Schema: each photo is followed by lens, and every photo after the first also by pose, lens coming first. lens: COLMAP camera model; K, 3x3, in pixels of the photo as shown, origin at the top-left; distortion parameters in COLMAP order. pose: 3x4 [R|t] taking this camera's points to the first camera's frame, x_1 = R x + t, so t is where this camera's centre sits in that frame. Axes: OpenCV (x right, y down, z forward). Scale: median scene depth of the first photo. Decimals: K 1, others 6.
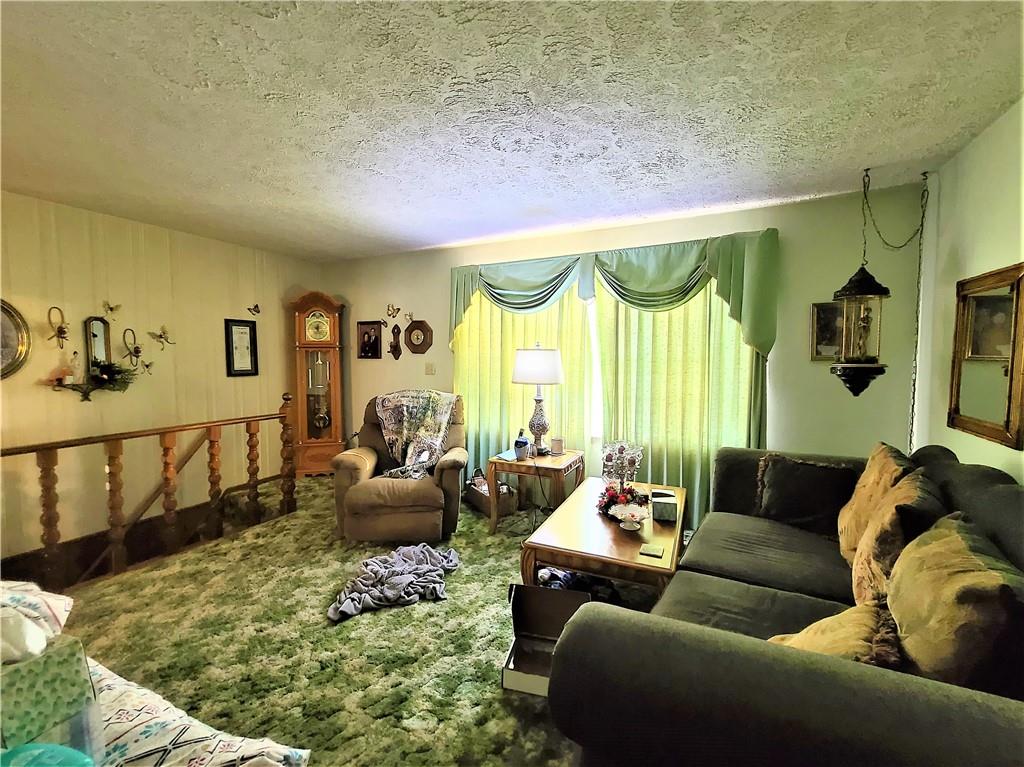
lens RADIAL K [[422.0, 0, 506.2], [0, 422.0, 383.5], [0, 0, 1]] dist [-0.002743, -0.000262]
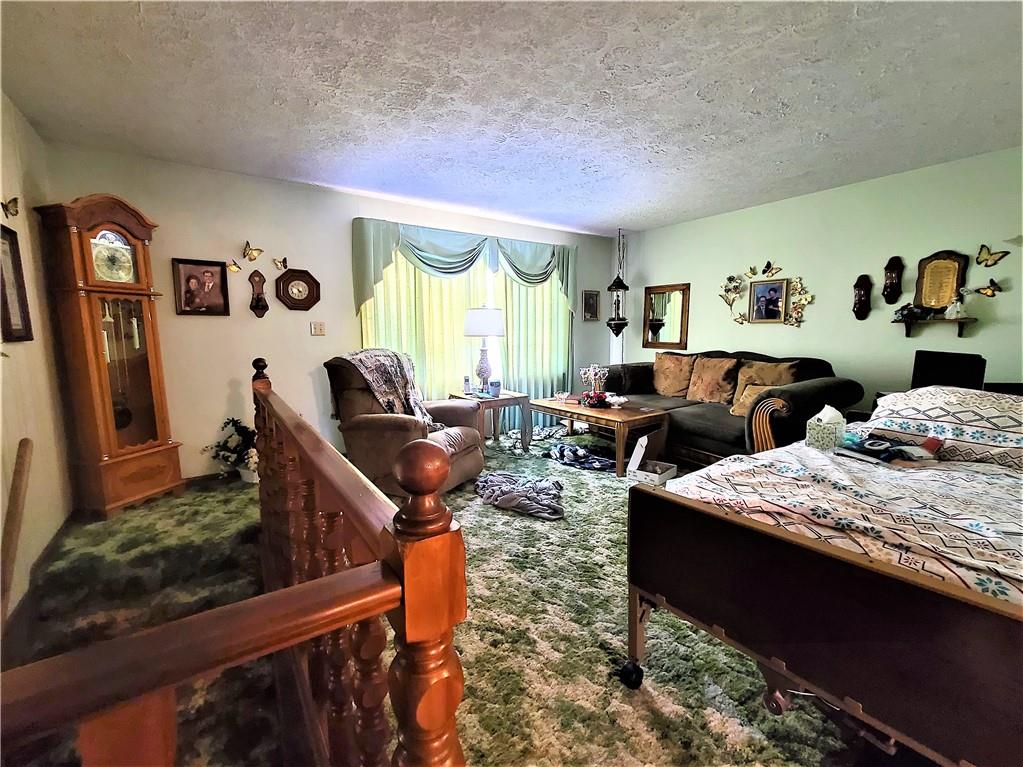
lens RADIAL K [[421.6, 0, 505.7], [0, 421.6, 383.5], [0, 0, 1]] dist [-0.002743, -0.000262]
pose [[0.487713, -0.110372, 0.865999, -0.897936], [0.061223, 0.993858, 0.092188, 0.023346], [-0.870855, 0.008058, 0.491474, 0.306178]]
